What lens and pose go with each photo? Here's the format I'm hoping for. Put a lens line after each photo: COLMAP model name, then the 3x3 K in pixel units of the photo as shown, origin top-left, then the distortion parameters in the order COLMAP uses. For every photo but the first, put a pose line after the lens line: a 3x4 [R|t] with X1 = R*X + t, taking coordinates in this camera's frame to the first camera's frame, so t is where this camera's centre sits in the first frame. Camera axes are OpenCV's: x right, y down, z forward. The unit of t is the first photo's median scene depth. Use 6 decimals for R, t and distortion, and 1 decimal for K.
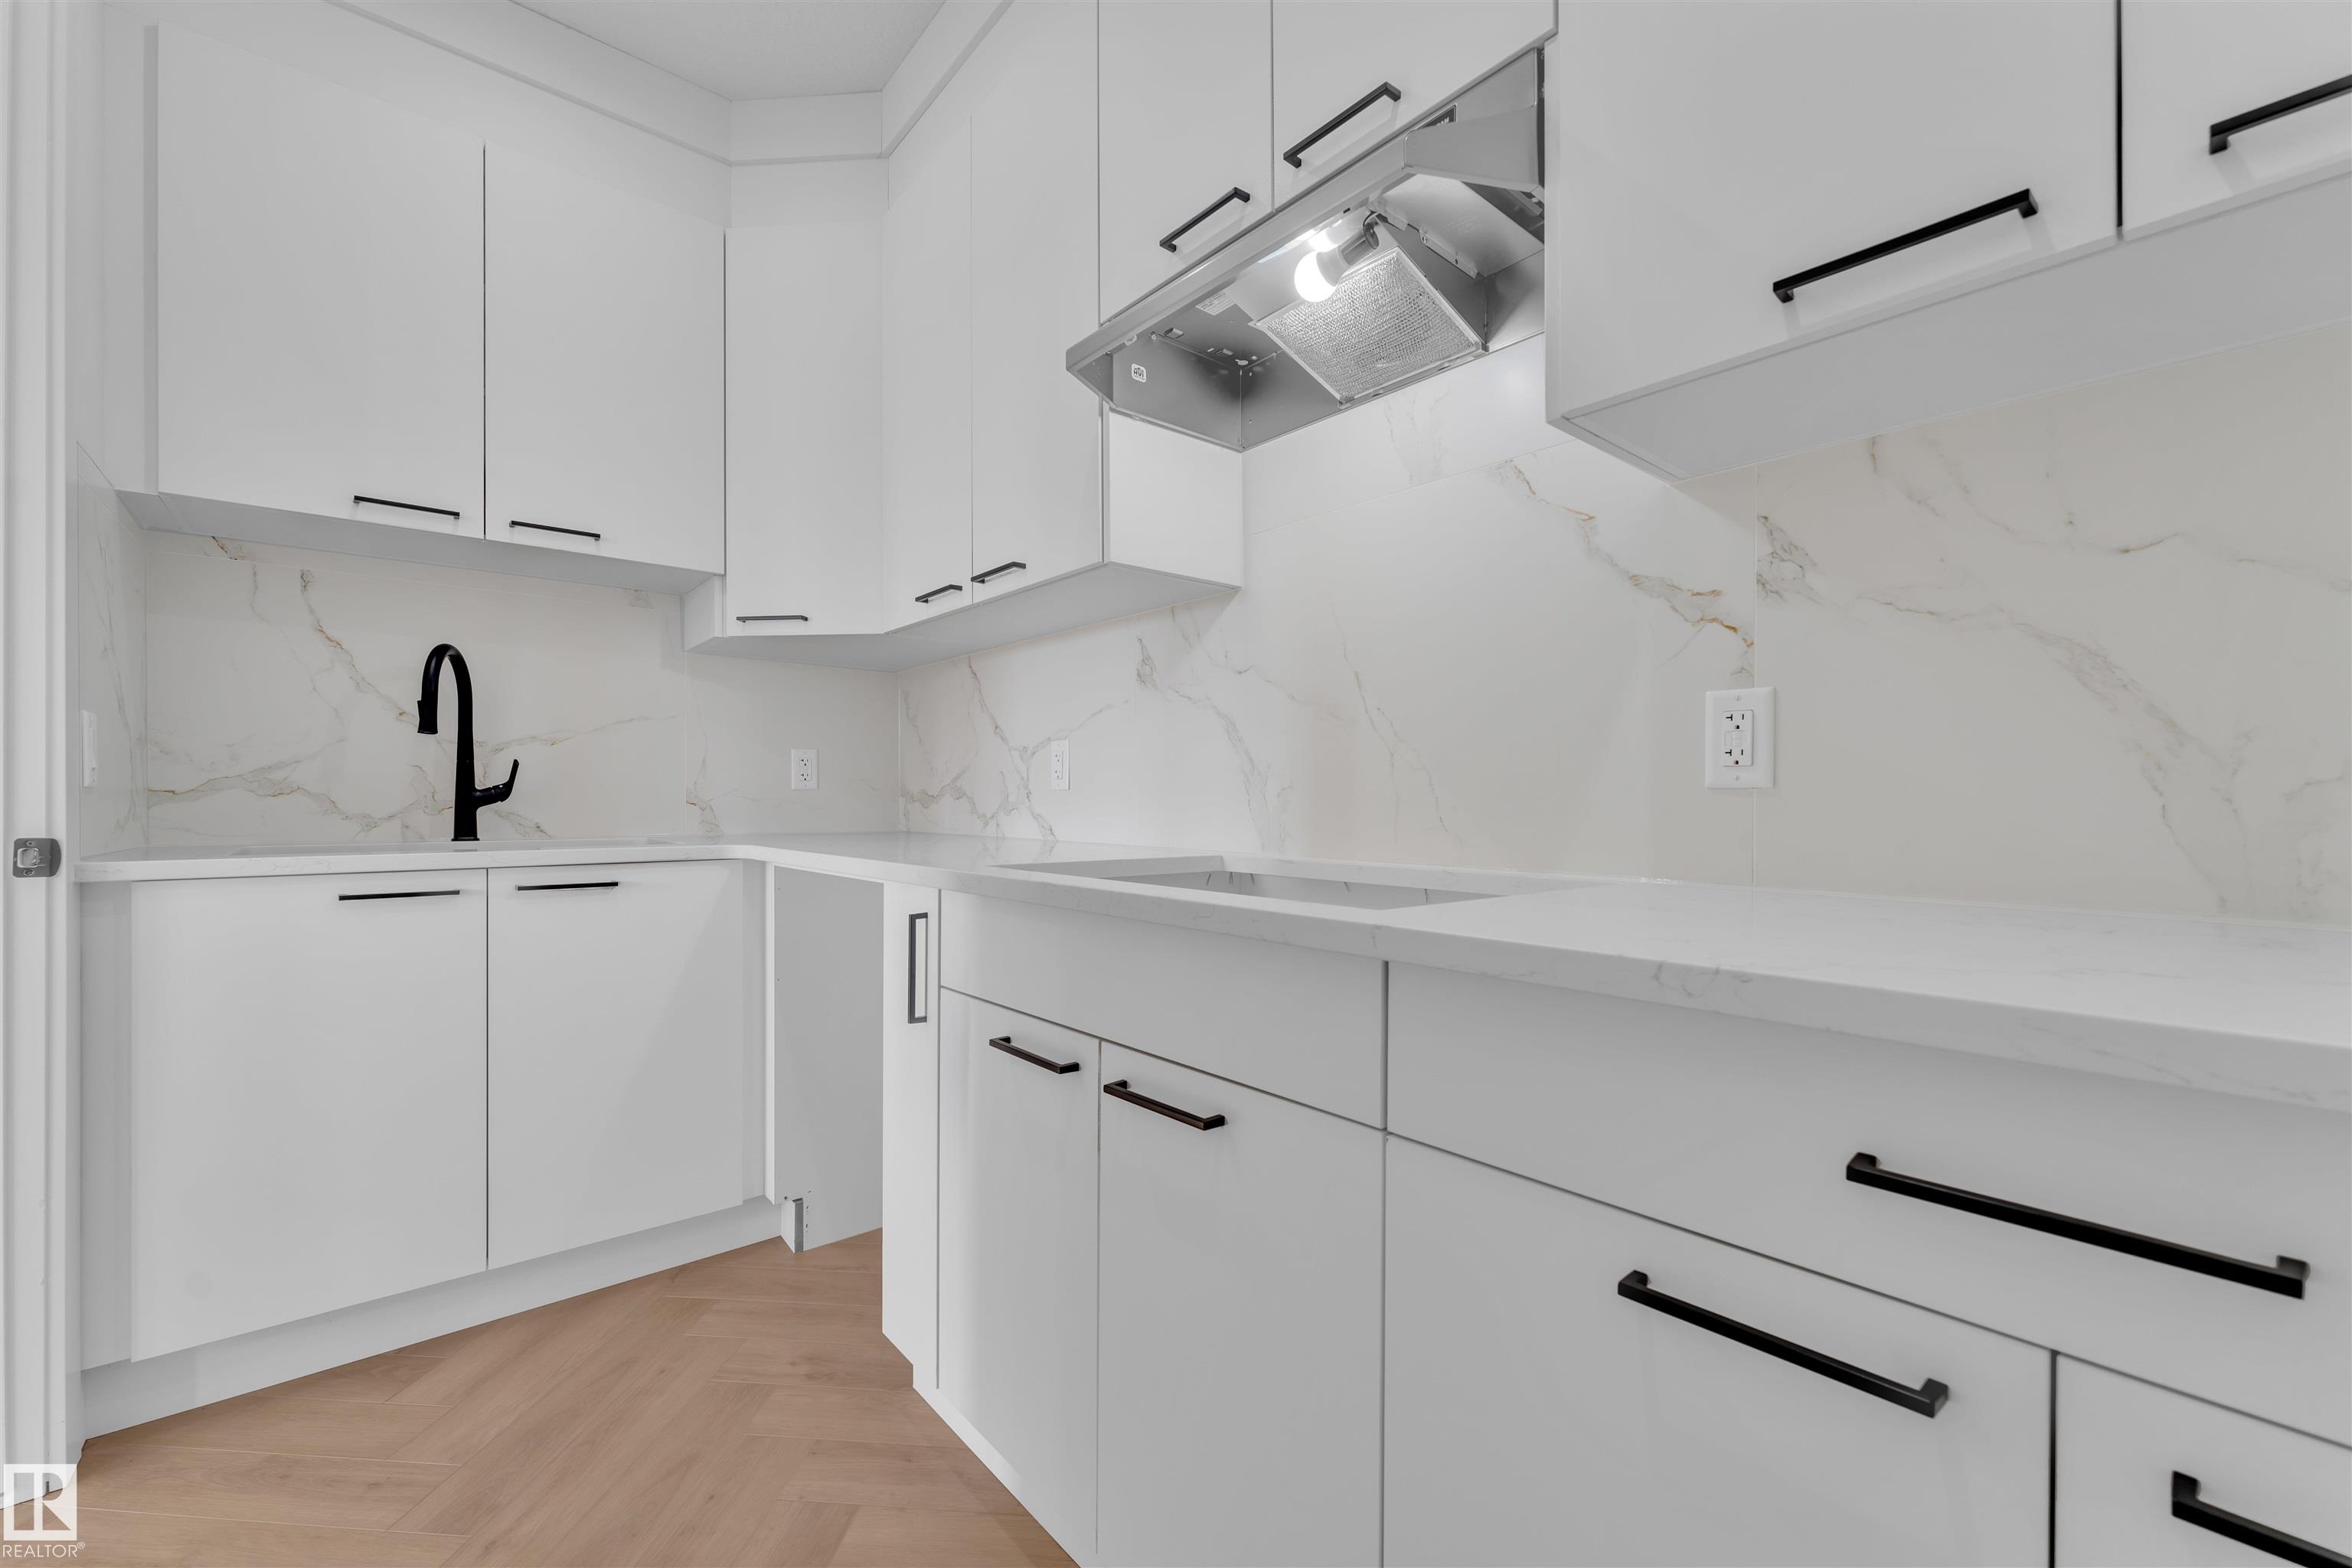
lens RADIAL K [[950.2, 0, 1167.8], [0, 950.2, 795.8], [0, 0, 1]] dist [0.001253, 0.000190]
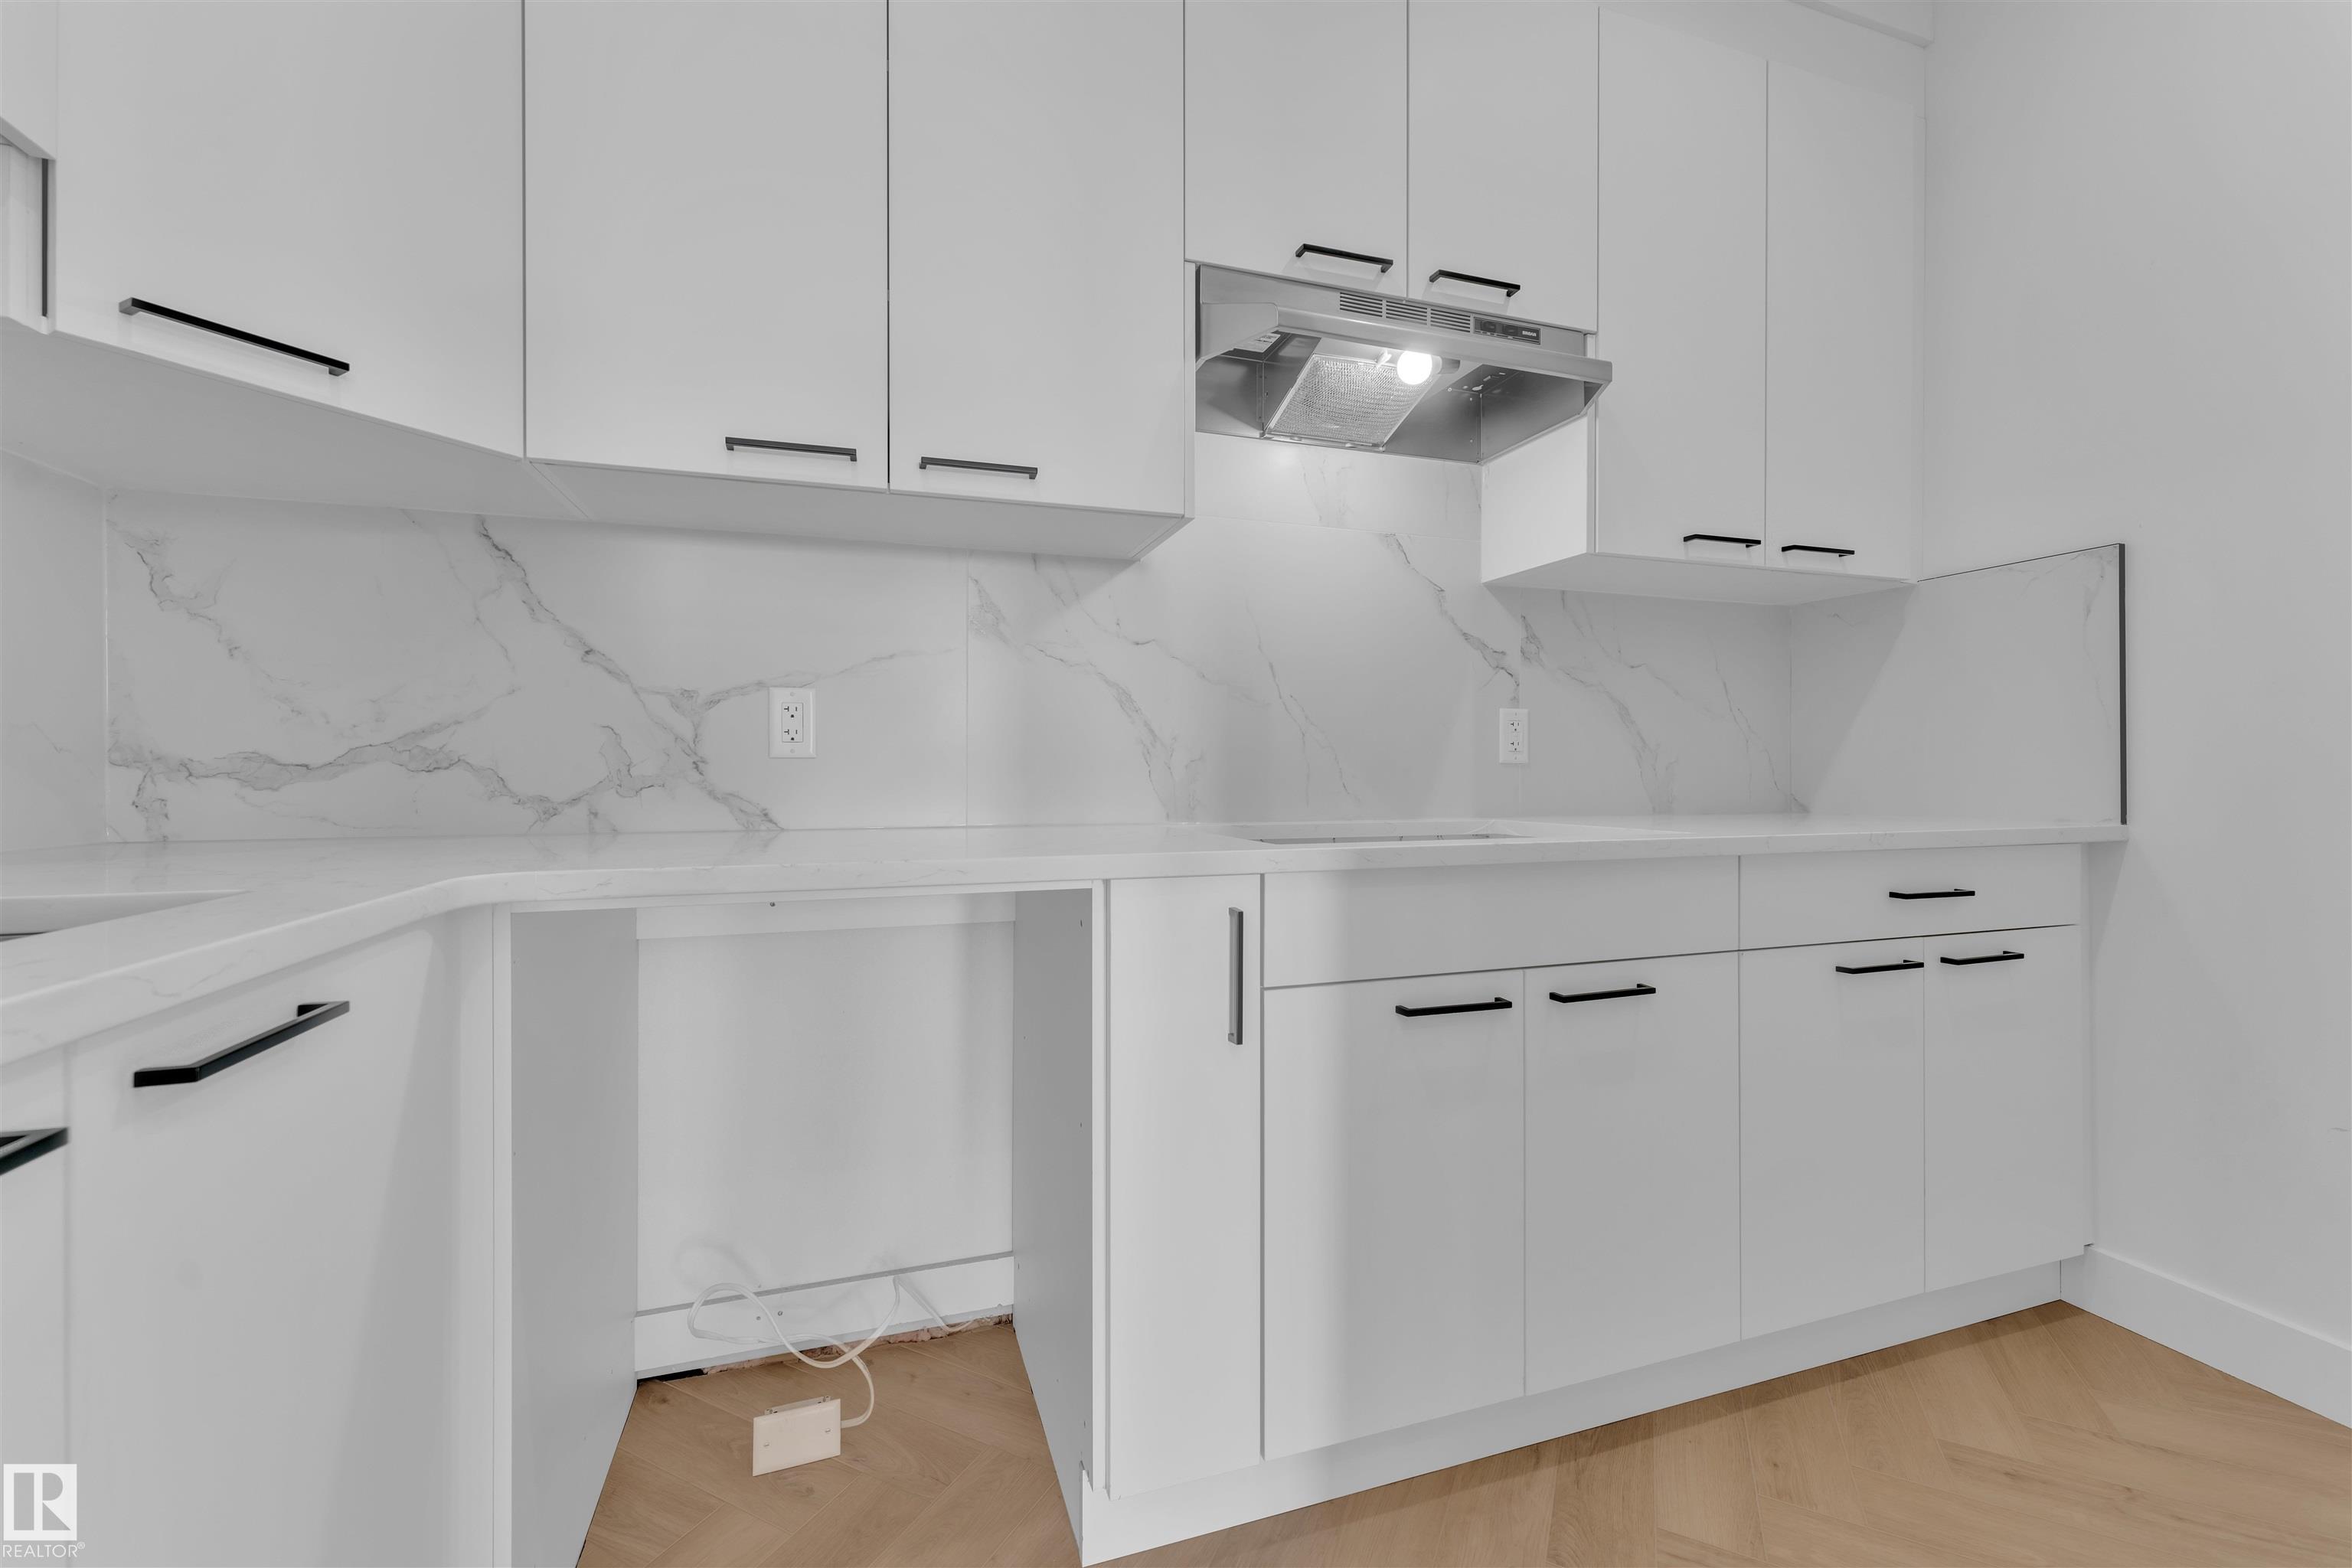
lens RADIAL K [[942.3, 0, 1170.5], [0, 942.3, 771.6], [0, 0, 1]] dist [0.001519, -0.000005]
pose [[0.371168, 0.000987, 0.928565, -1.057203], [-0.000970, 0.999999, -0.000675, 0.007154], [-0.928565, -0.000650, 0.371168, 0.763325]]
